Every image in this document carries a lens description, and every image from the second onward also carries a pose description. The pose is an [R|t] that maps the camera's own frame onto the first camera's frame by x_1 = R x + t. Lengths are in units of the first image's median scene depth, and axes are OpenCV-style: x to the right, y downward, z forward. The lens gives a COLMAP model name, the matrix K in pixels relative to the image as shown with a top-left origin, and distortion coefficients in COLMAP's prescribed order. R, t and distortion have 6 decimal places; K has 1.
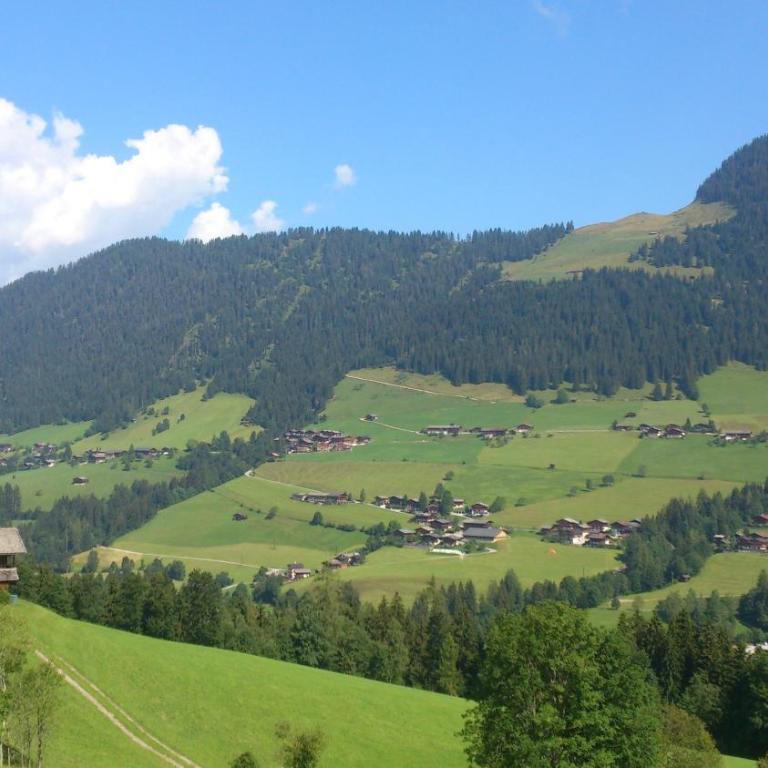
lens RADIAL K [[1261.4, 0, 384.0], [0, 1261.4, 384.0], [0, 0, 1]] dist [0.104193, 0.127165]
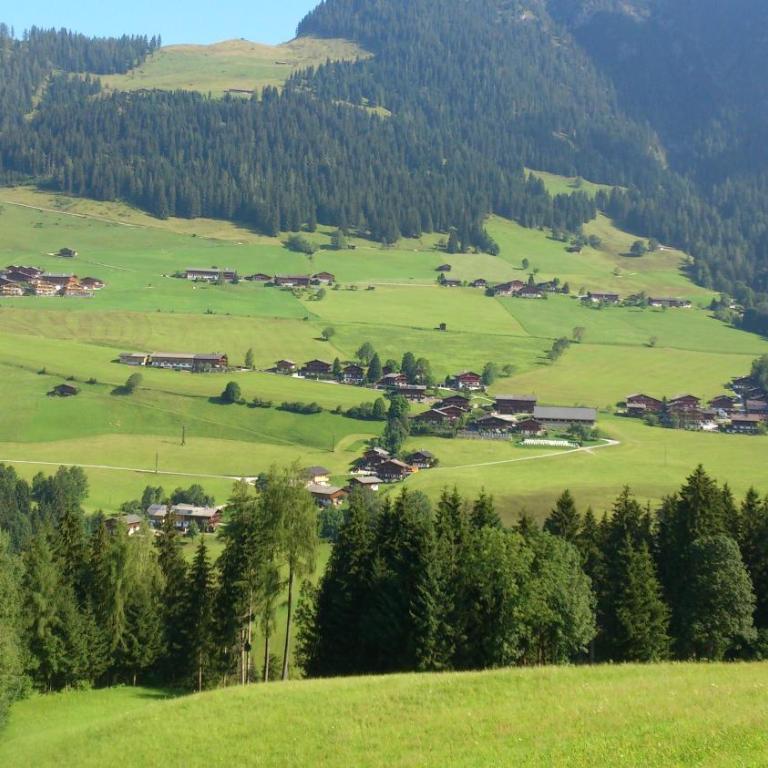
lens RADIAL K [[1261.4, 0, 384.0], [0, 1261.4, 384.0], [0, 0, 1]] dist [0.104193, 0.127165]
pose [[0.846625, 0.011836, 0.532058, -0.229514], [-0.054853, 0.996369, 0.065119, 0.043449], [-0.529355, -0.084316, 0.844200, 0.333364]]
